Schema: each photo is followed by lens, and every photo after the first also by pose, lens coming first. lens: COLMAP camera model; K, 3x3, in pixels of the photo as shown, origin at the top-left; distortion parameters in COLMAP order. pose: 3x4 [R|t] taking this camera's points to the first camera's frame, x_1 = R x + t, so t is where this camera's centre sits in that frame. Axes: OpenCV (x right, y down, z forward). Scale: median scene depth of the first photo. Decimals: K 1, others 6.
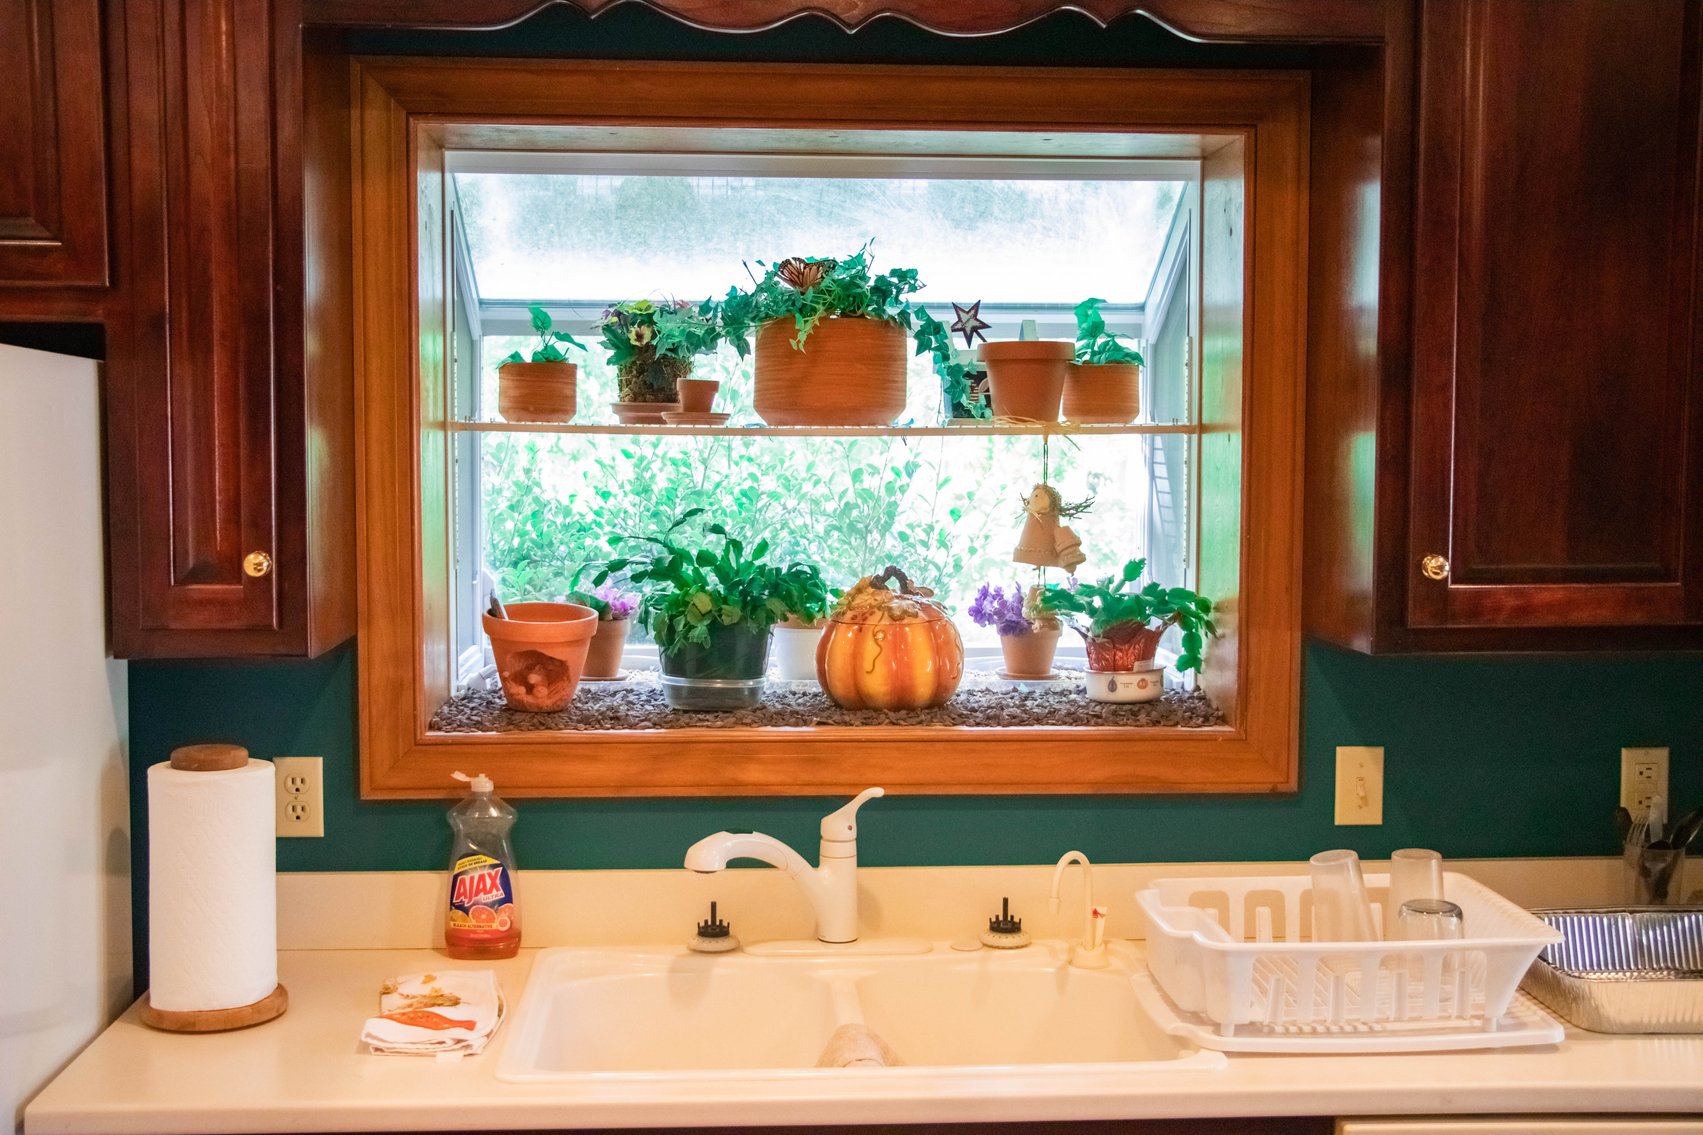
lens RADIAL K [[1876.0, 0, 853.2], [0, 1876.0, 569.8], [0, 0, 1]] dist [-0.014170, 0.000000]
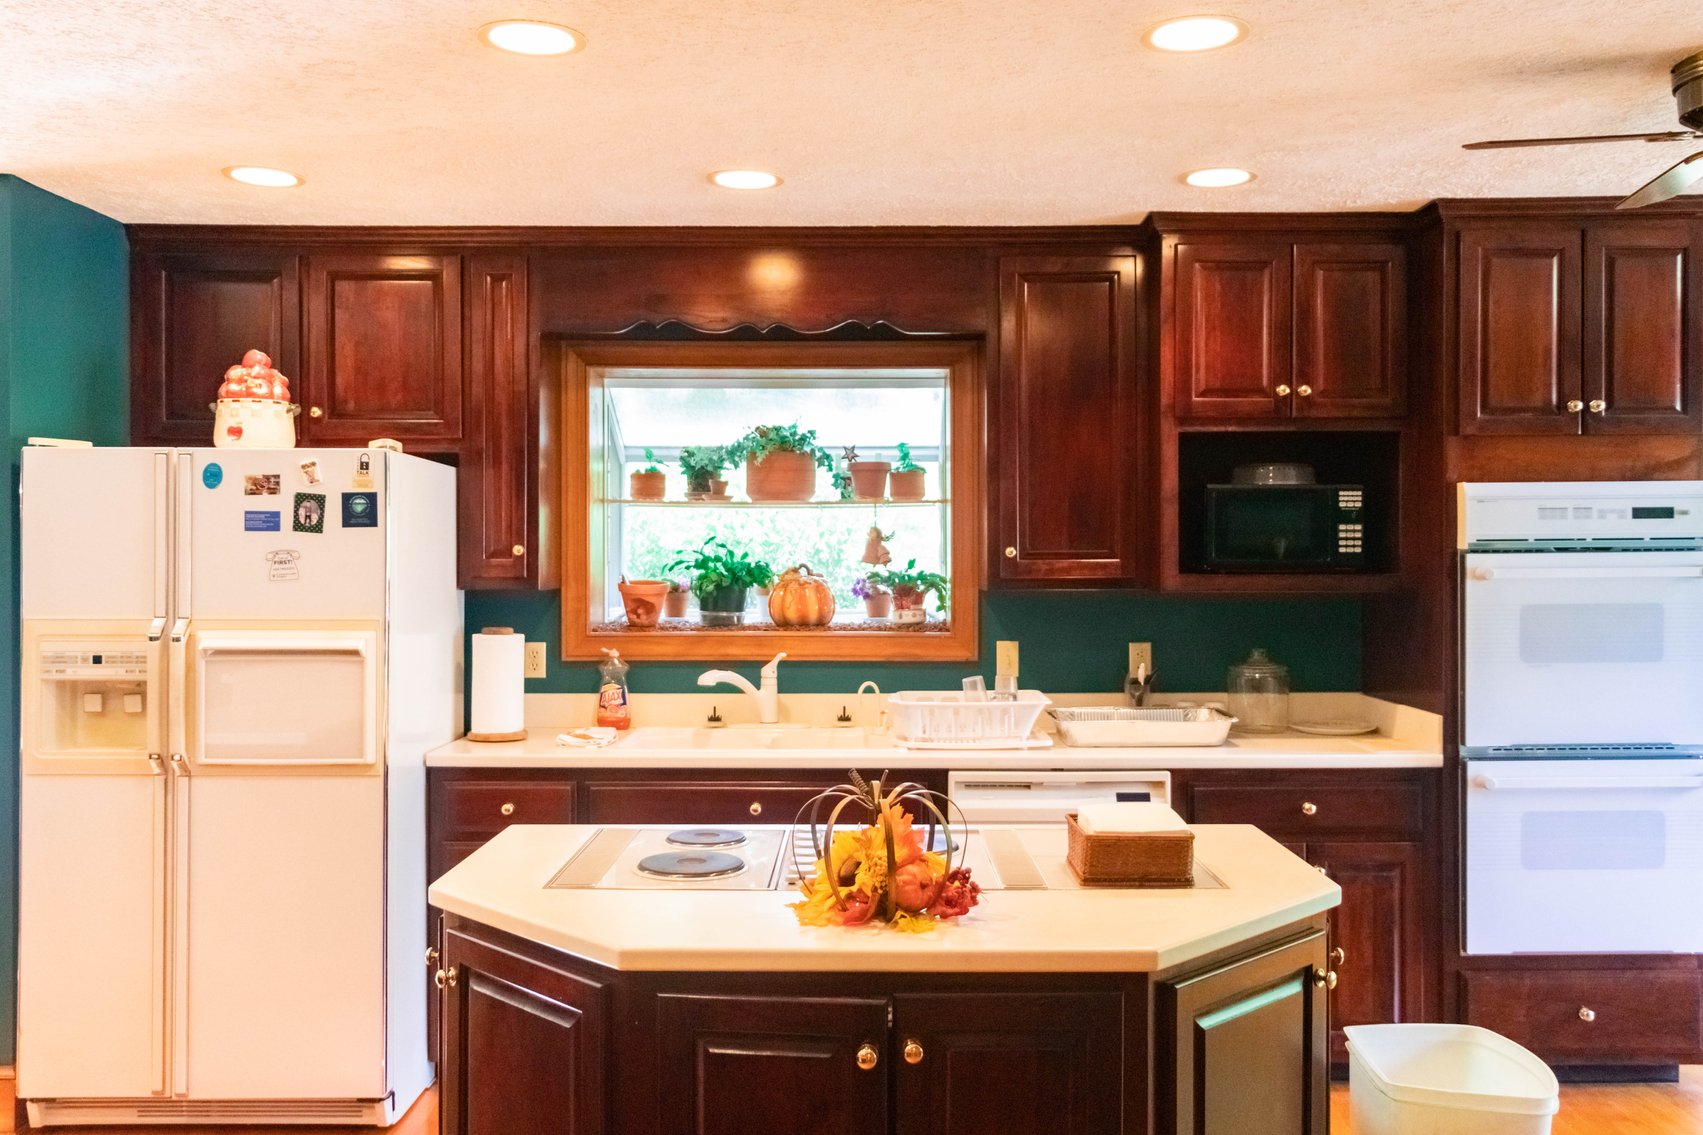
lens RADIAL K [[1379.0, 0, 886.2], [0, 1379.0, 570.0], [0, 0, 1]] dist [-0.000774, -0.002090]
pose [[0.998664, -0.002333, -0.051614, 0.211991], [-0.000897, 0.998047, -0.062468, 0.112450], [0.051659, 0.062431, 0.996711, -0.640526]]
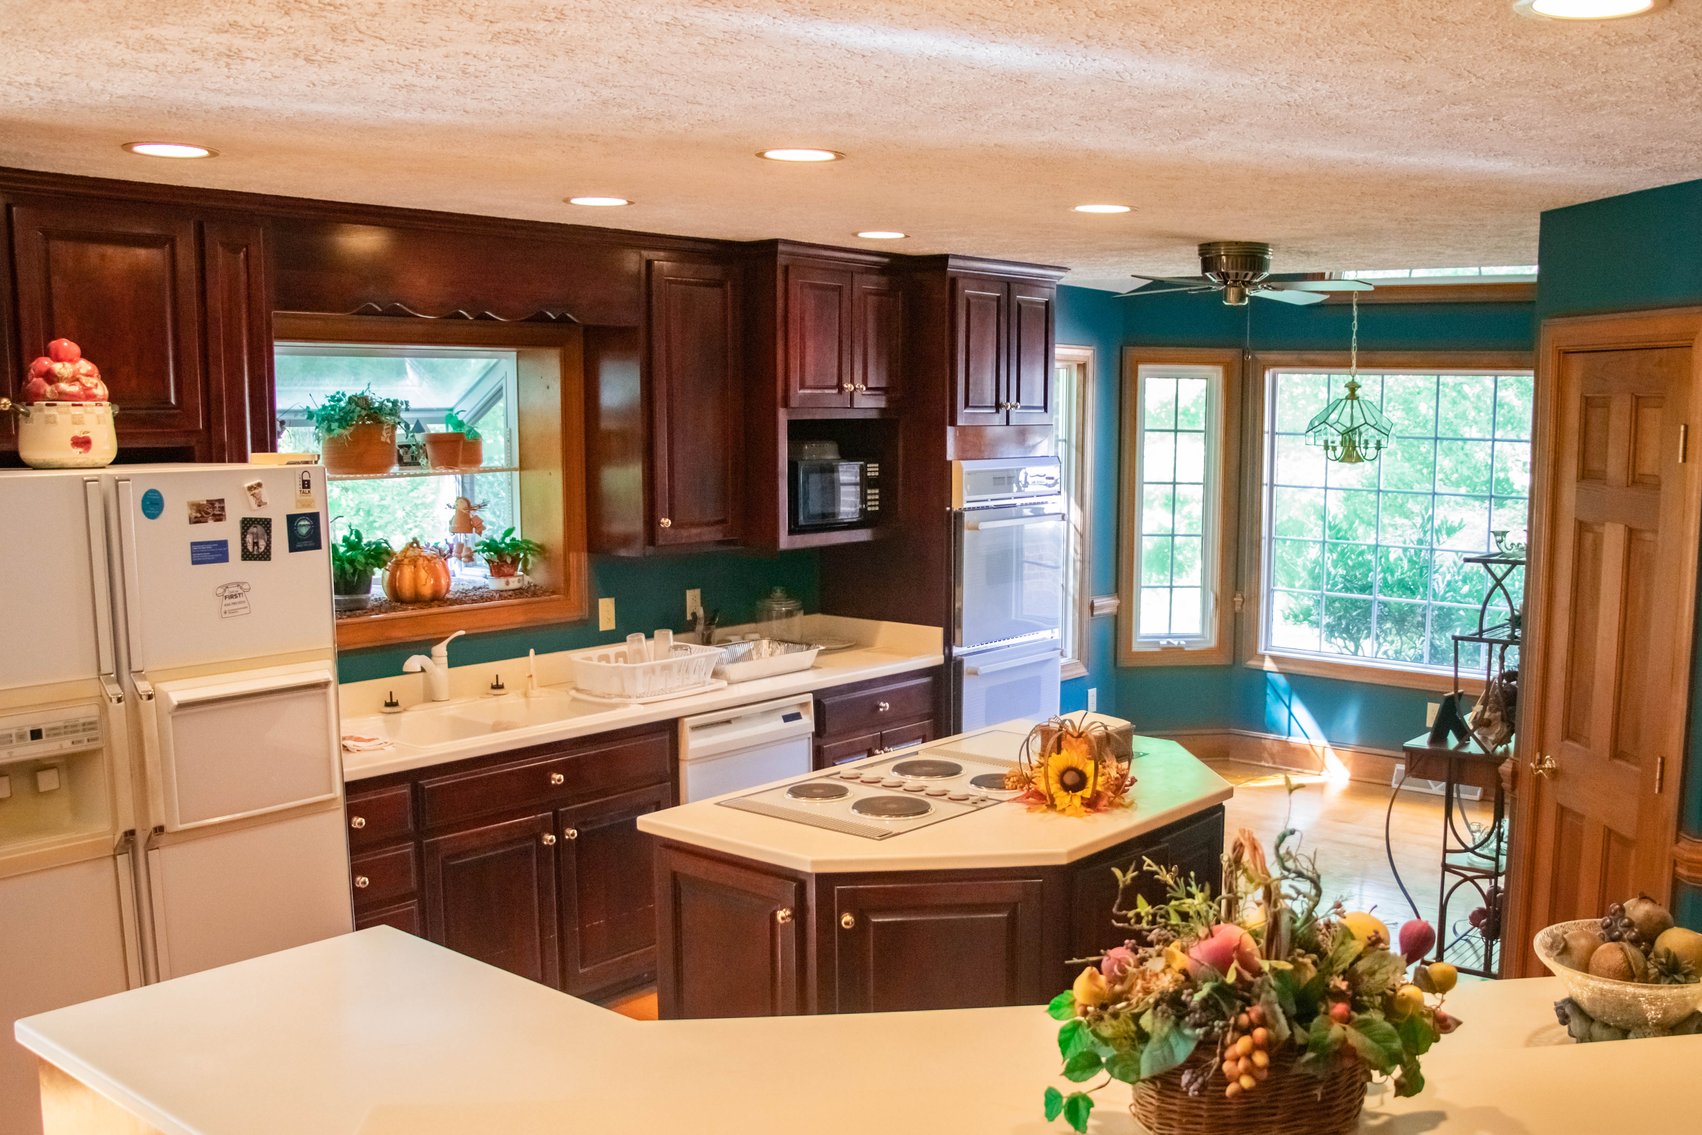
lens RADIAL K [[1576.9, 0, 847.2], [0, 1576.9, 573.0], [0, 0, 1]] dist [-0.069743, 0.000000]
pose [[0.698192, -0.079930, 0.711435, -0.972273], [0.056332, 0.996800, 0.056708, -0.037540], [-0.713691, 0.000483, 0.700460, -0.667196]]
